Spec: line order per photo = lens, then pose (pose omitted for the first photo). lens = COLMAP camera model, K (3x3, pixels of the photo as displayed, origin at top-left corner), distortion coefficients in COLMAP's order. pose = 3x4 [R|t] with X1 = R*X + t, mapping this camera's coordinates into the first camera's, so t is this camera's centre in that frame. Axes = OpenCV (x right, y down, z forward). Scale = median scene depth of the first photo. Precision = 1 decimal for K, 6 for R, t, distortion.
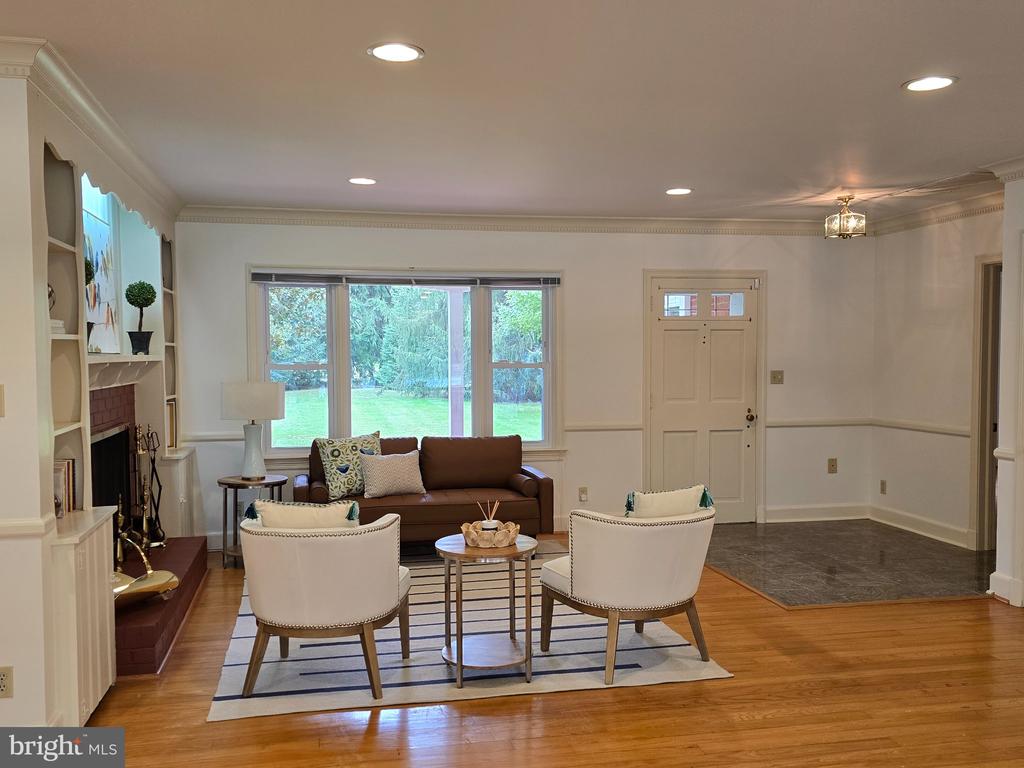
lens RADIAL K [[911.9, 0, 507.6], [0, 911.9, 398.7], [0, 0, 1]] dist [0.085813, -0.115837]
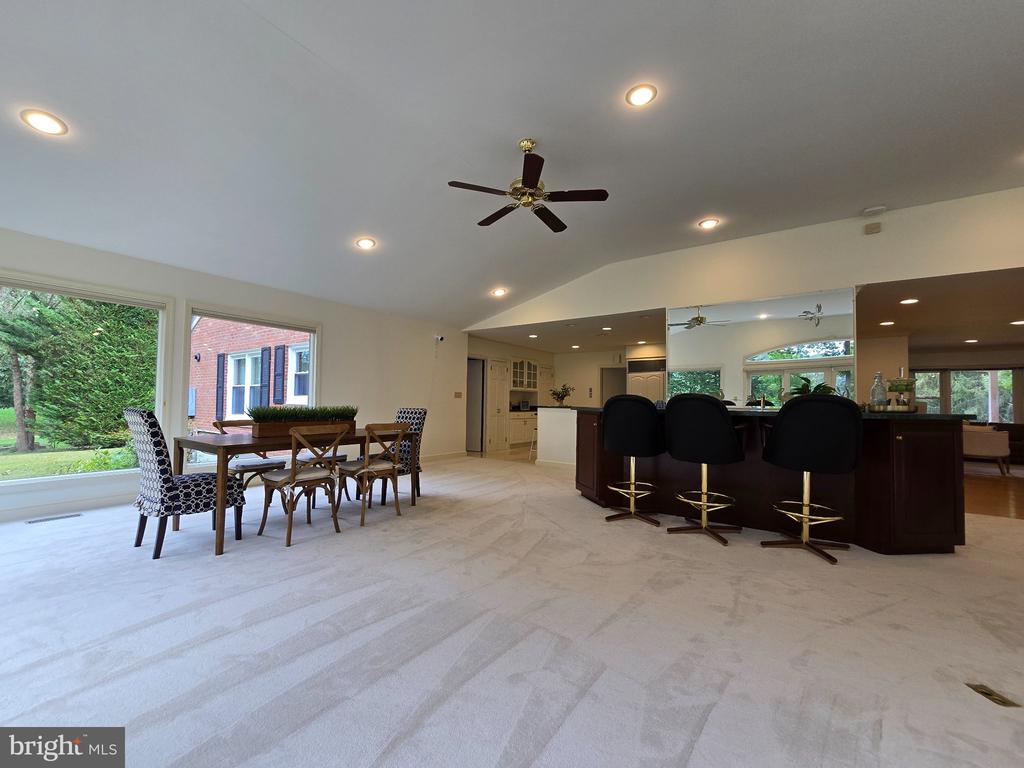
lens RADIAL K [[421.5, 0, 506.7], [0, 421.5, 391.6], [0, 0, 1]] dist [-0.005426, 0.001721]
pose [[0.671130, -0.004170, -0.741328, -0.144368], [-0.055006, 0.996948, -0.055406, 0.110696], [0.739297, 0.077962, 0.668852, -1.115952]]
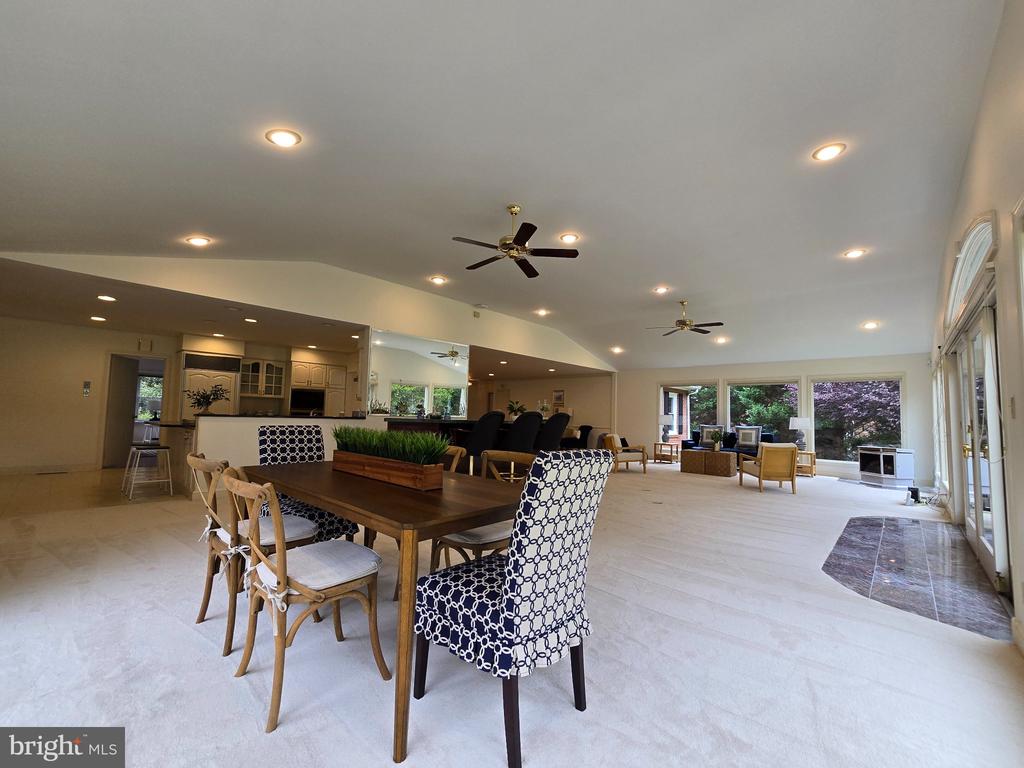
lens RADIAL K [[421.5, 0, 511.4], [0, 421.5, 386.2], [0, 0, 1]] dist [-0.005426, 0.001721]
pose [[0.814352, 0.065464, 0.576667, -0.920433], [-0.000351, 0.993673, -0.112308, 0.116002], [-0.580371, 0.091255, 0.809223, -1.273894]]
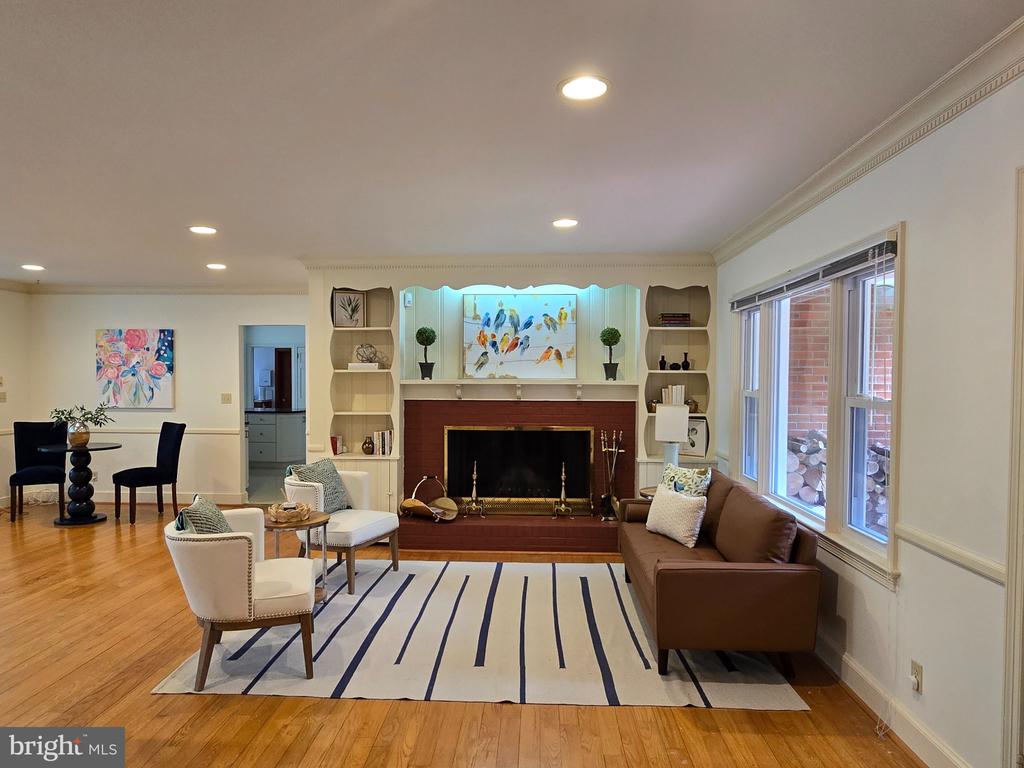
lens RADIAL K [[660.2, 0, 511.2], [0, 660.2, 400.2], [0, 0, 1]] dist [-0.010580, -0.001438]
pose [[-0.254042, 0.035795, -0.966530, 0.549649], [-0.051445, 0.997400, 0.050460, -0.055175], [0.965824, 0.062543, -0.251540, 1.013473]]
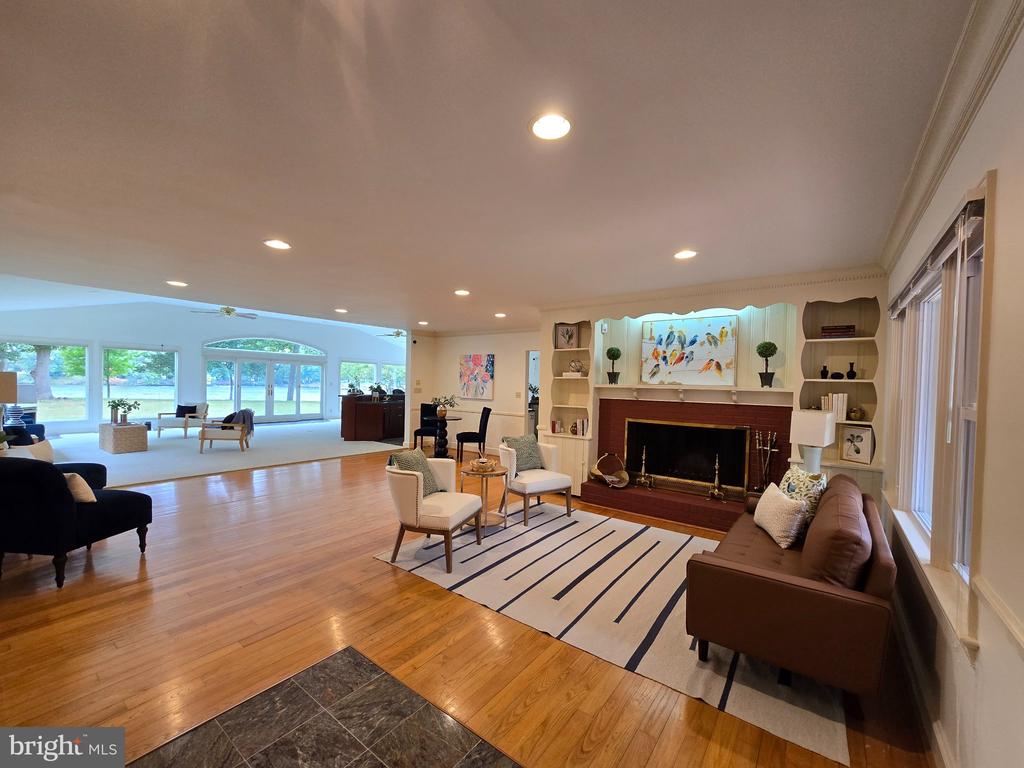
lens RADIAL K [[421.5, 0, 505.9], [0, 421.5, 390.6], [0, 0, 1]] dist [-0.005426, 0.001721]
pose [[-0.762612, -0.001047, -0.646855, 0.379272], [-0.051157, 0.996964, 0.058698, -0.056758], [0.644830, 0.077855, -0.760350, 1.155885]]
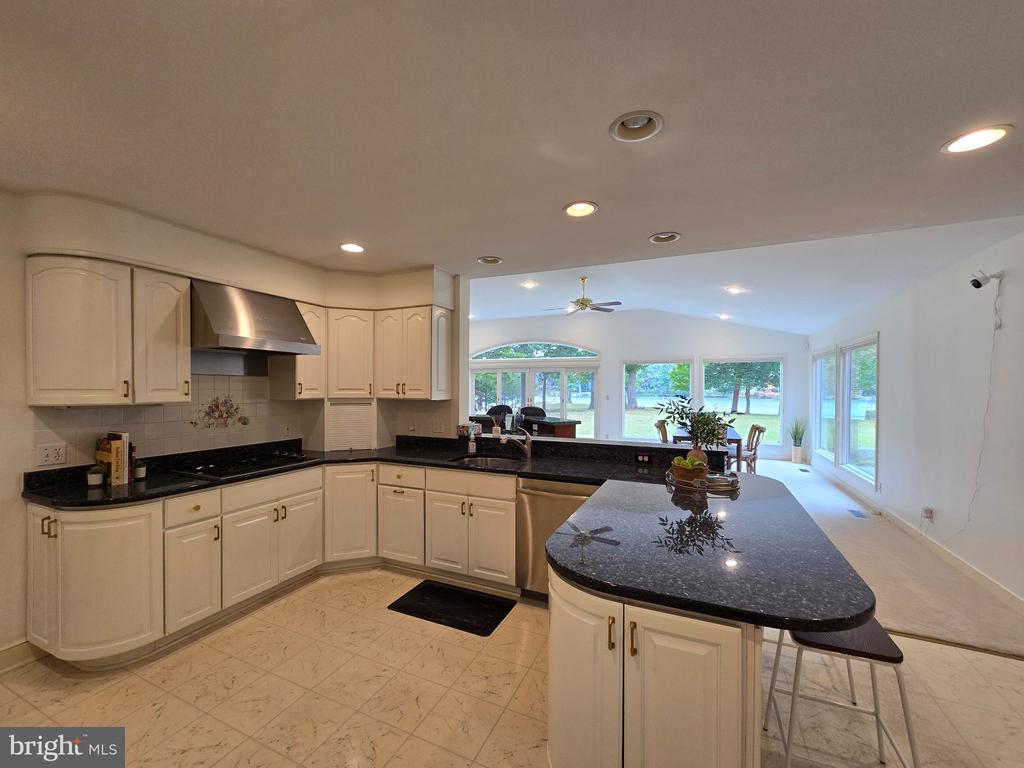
lens RADIAL K [[421.5, 0, 508.5], [0, 421.5, 390.4], [0, 0, 1]] dist [-0.005426, 0.001721]
pose [[-0.799833, -0.000938, 0.600222, -1.055207], [0.031462, 0.998558, 0.043487, -0.014794], [-0.599398, 0.053666, -0.798650, 0.256012]]
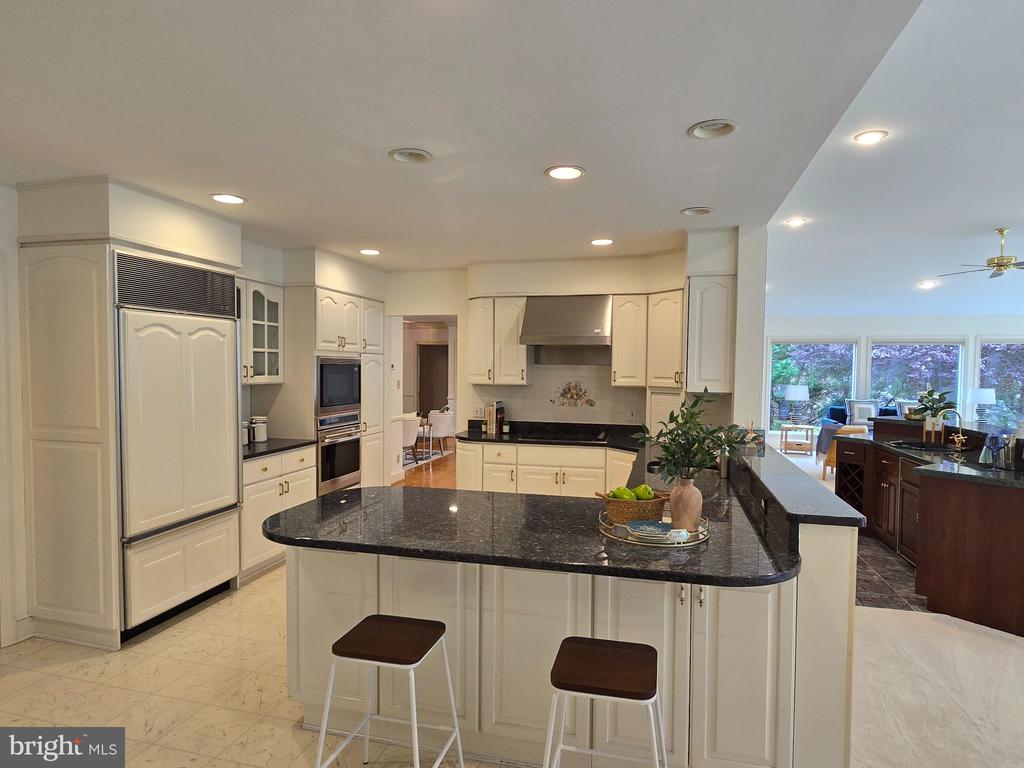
lens RADIAL K [[577.5, 0, 514.1], [0, 577.5, 393.4], [0, 0, 1]] dist [-0.003841, -0.002770]
pose [[0.439852, -0.030985, 0.897536, -1.295889], [0.033032, 0.999287, 0.018310, 0.002734], [-0.897463, 0.021593, 0.440562, -0.248056]]
